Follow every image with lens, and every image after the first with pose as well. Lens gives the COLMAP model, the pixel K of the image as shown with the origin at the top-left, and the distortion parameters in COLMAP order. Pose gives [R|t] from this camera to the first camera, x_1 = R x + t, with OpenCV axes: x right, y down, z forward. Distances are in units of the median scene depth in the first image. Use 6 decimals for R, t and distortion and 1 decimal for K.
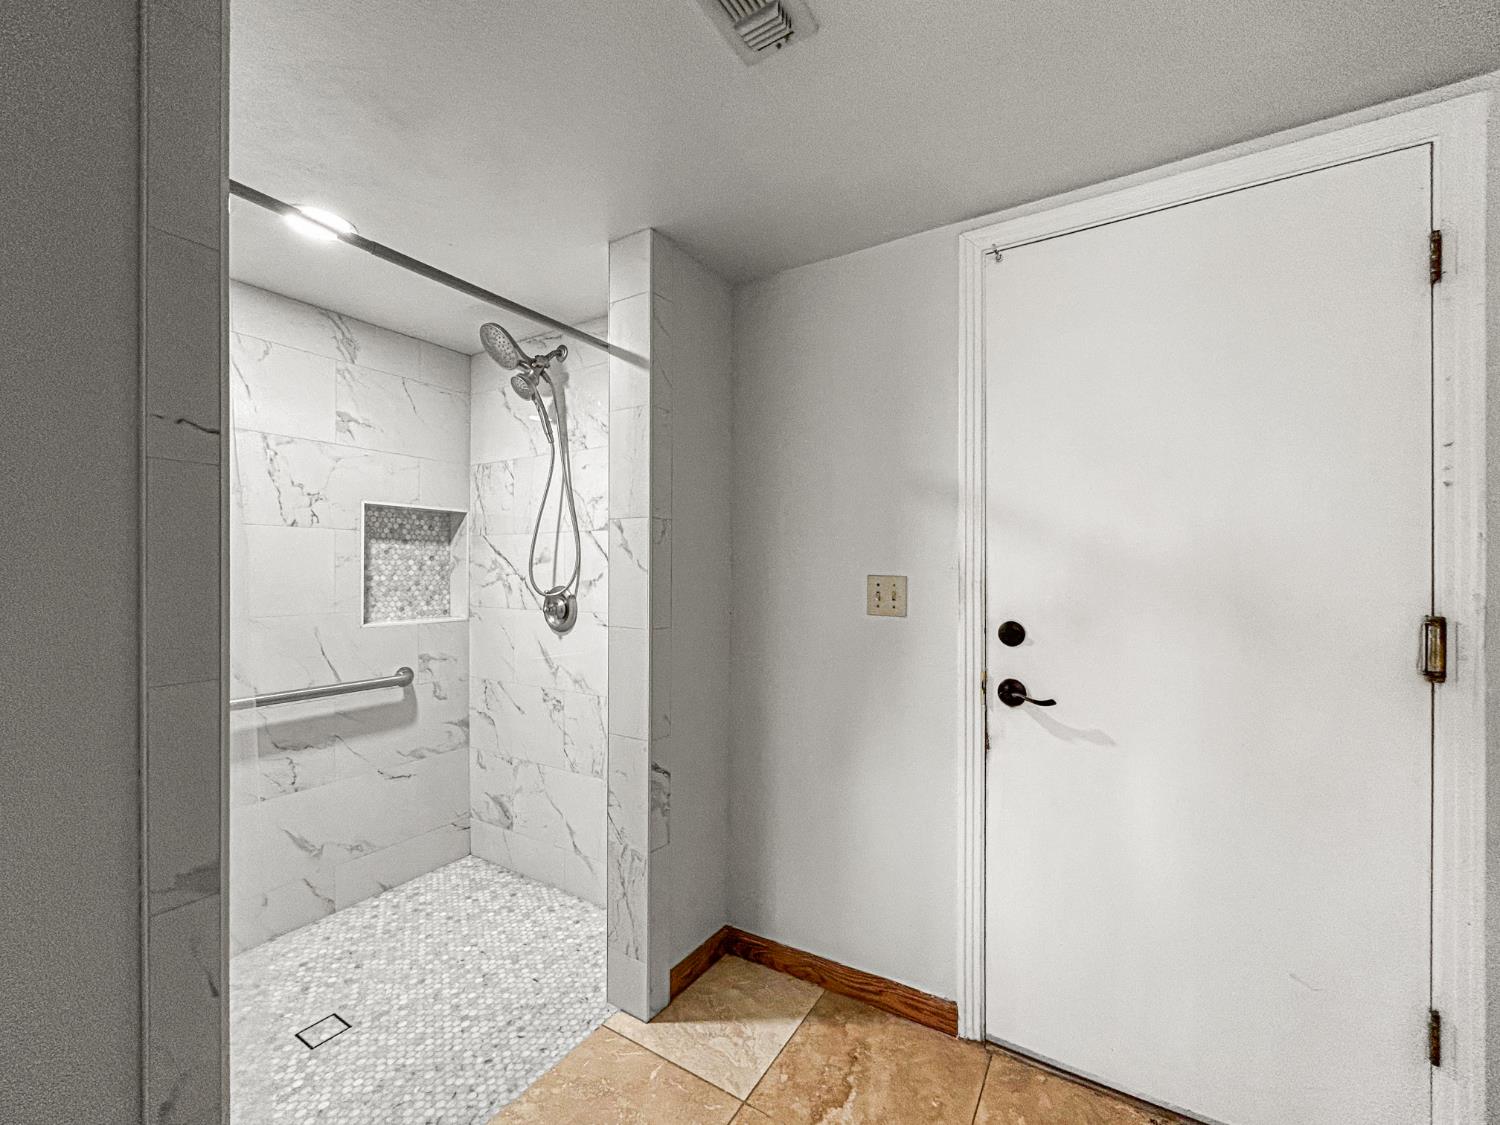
lens RADIAL K [[609.7, 0, 750.0], [0, 609.7, 562.5], [0, 0, 1]] dist [-0.007875, 0.000099]
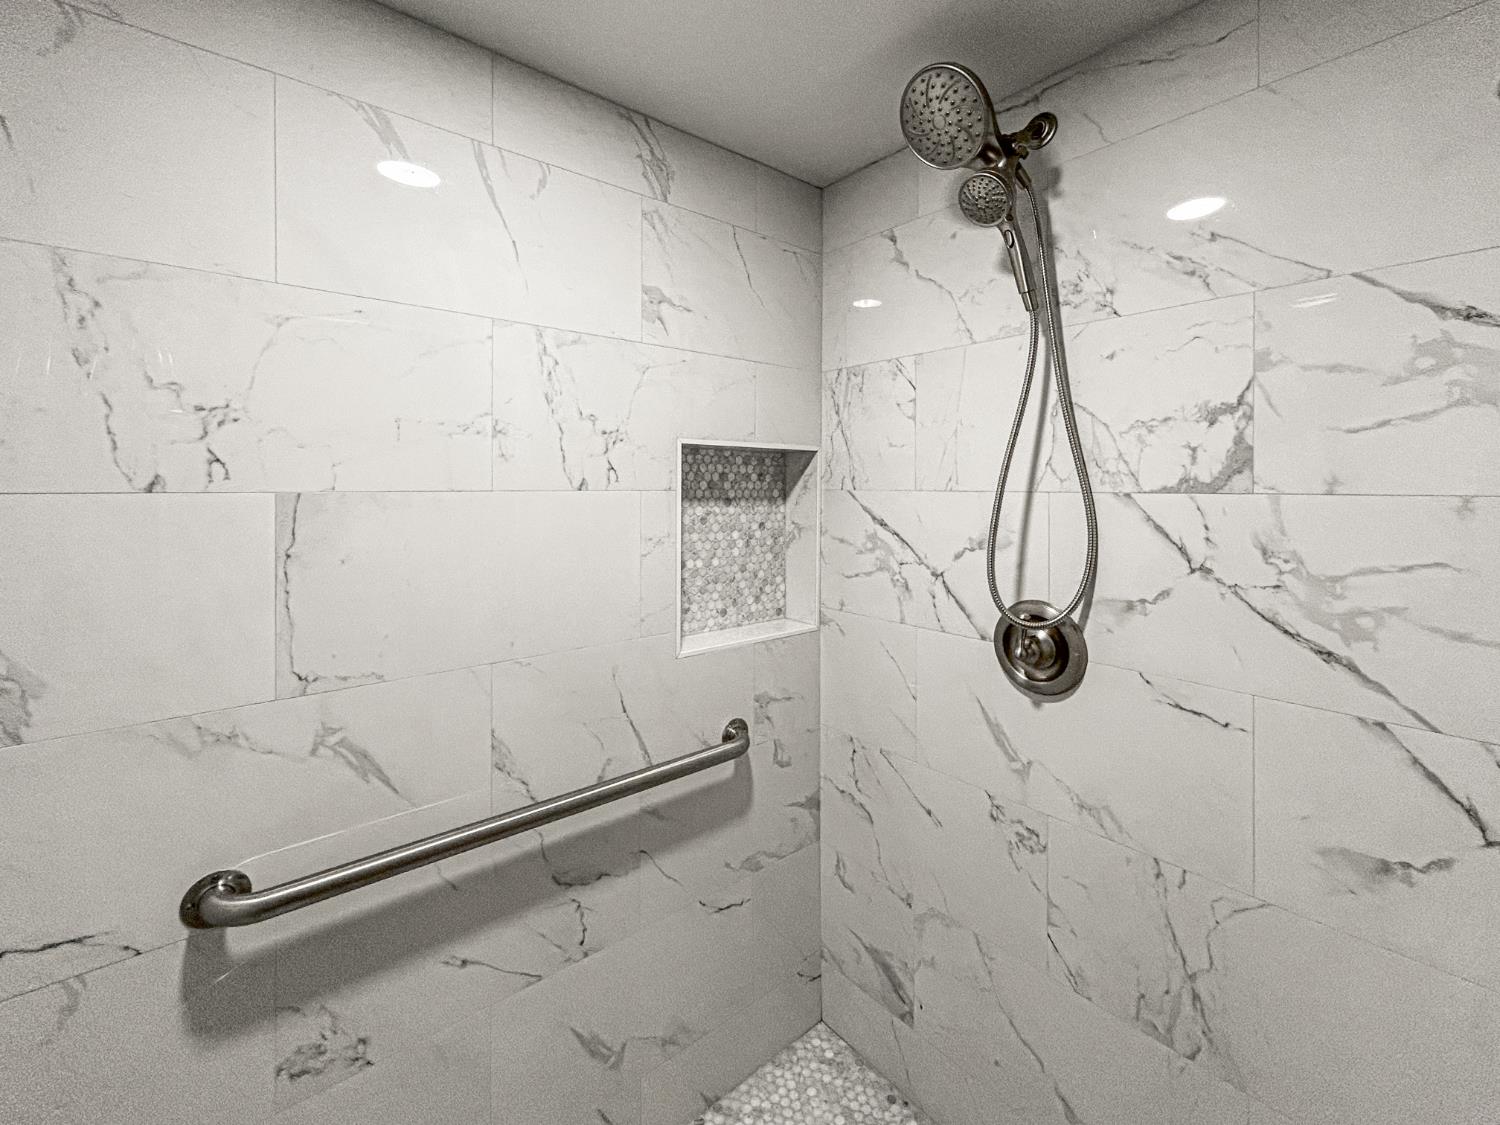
lens RADIAL K [[632.2, 0, 747.8], [0, 632.2, 473.6], [0, 0, 1]] dist [-0.000472, -0.000048]
pose [[0.944672, -0.005912, -0.327965, -0.339691], [0.003621, 0.999965, -0.007596, -0.057754], [0.327998, 0.005988, 0.944659, 0.406062]]
